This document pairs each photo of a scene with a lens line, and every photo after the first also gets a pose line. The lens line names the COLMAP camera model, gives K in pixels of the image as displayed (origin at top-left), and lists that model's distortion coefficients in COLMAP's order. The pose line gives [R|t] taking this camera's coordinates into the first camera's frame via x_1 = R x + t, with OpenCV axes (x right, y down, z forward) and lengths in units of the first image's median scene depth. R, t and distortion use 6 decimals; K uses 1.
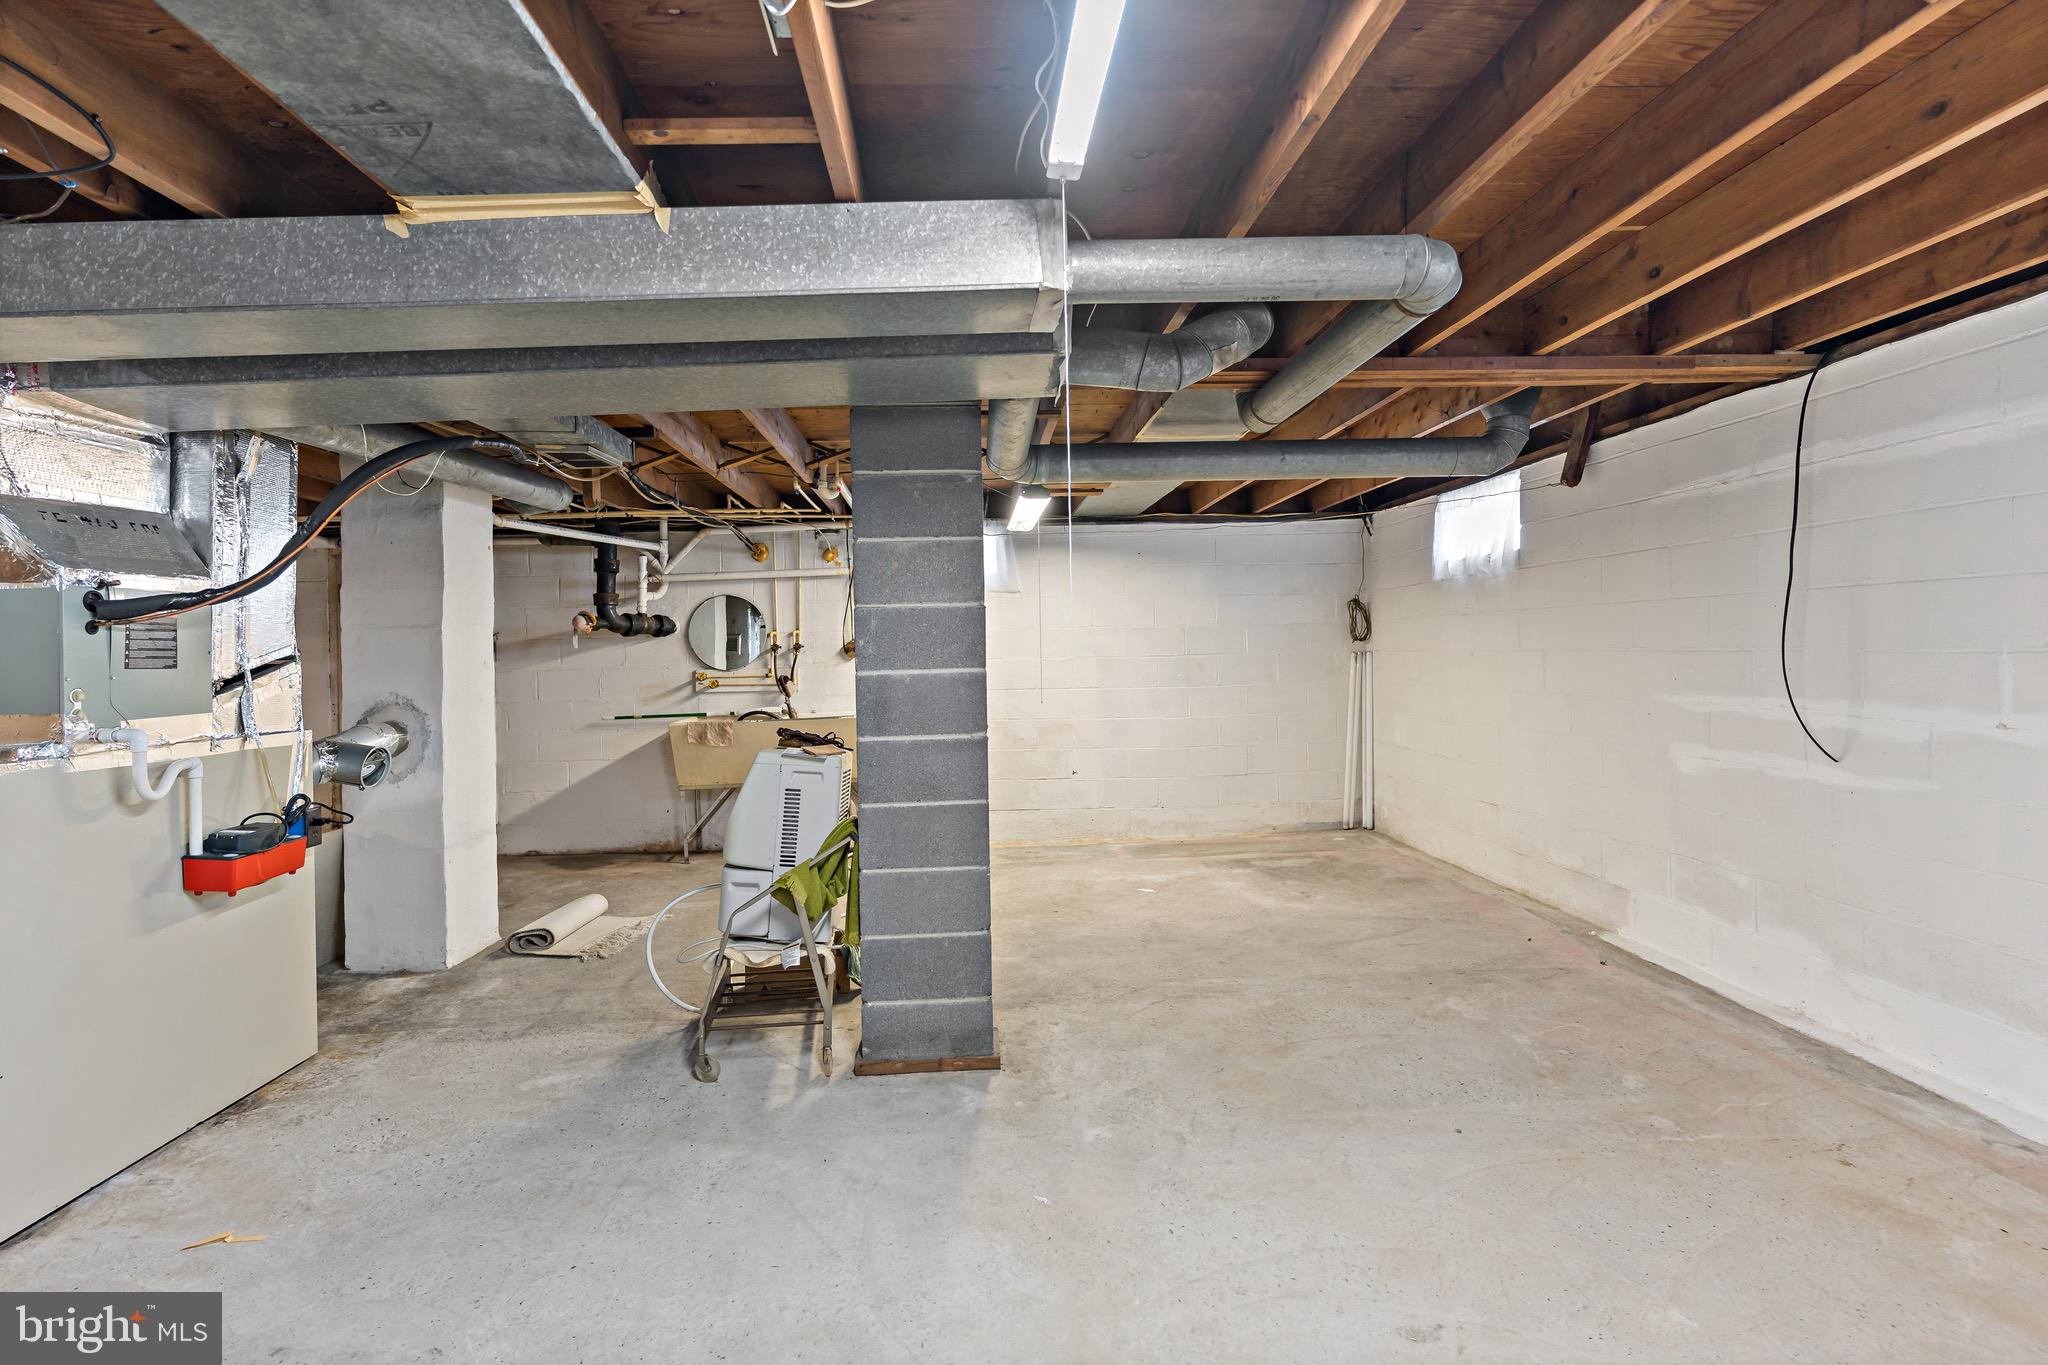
lens RADIAL K [[986.5, 0, 1021.4], [0, 986.5, 634.9], [0, 0, 1]] dist [0.002090, 0.000060]
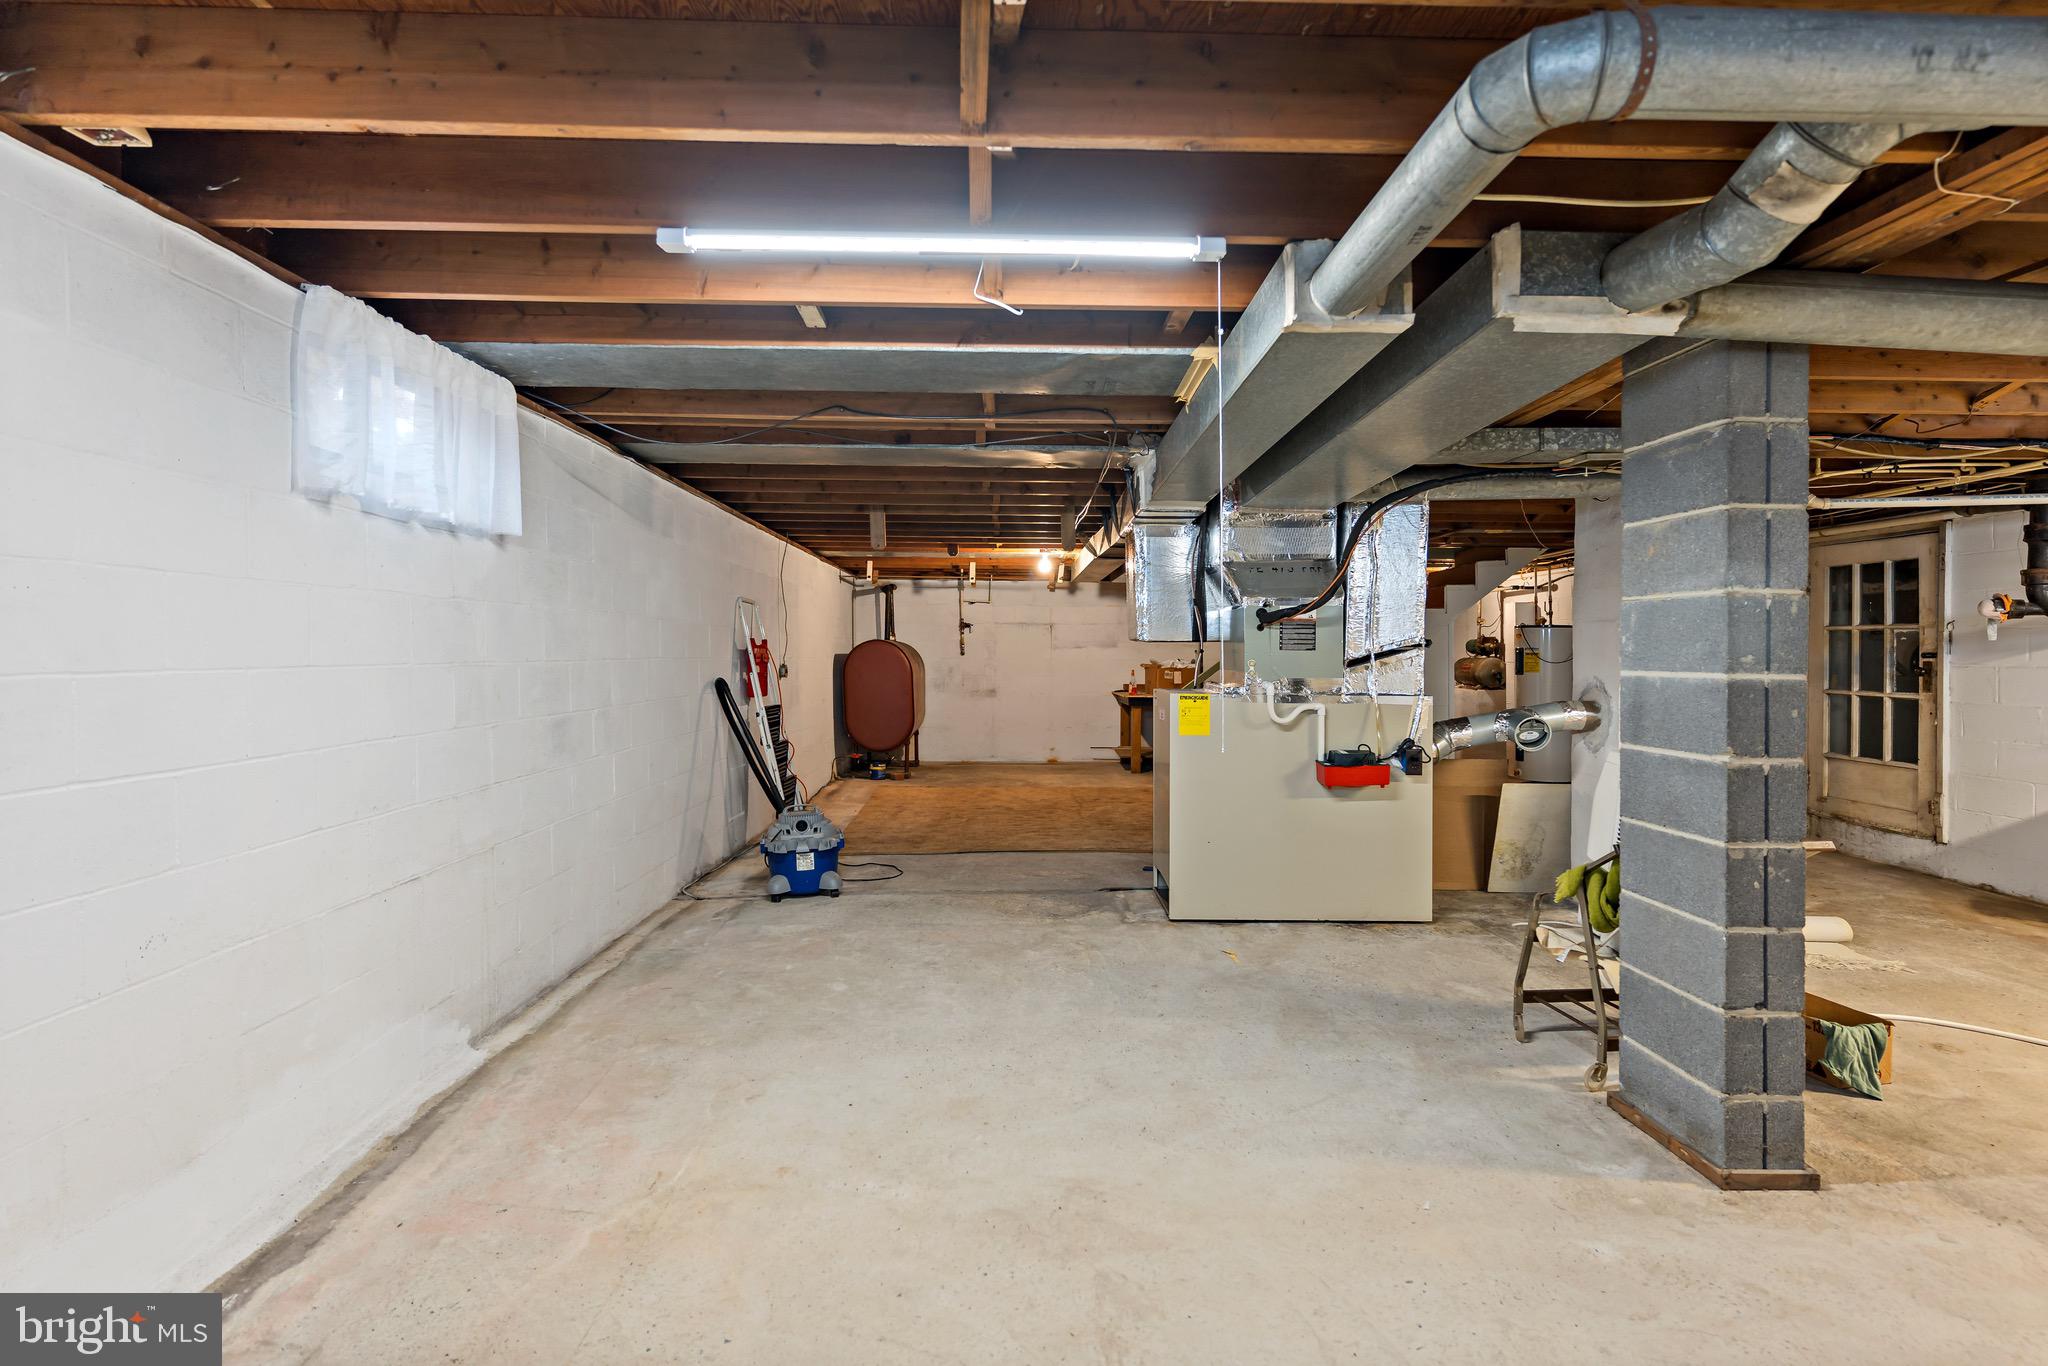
lens RADIAL K [[976.6, 0, 1027.6], [0, 976.6, 650.3], [0, 0, 1]] dist [0.001315, 0.000616]
pose [[-0.019164, 0.021080, -0.999594, 0.769062], [0.008902, 0.999742, 0.020912, -0.005999], [0.999777, -0.008497, -0.019347, 0.483042]]
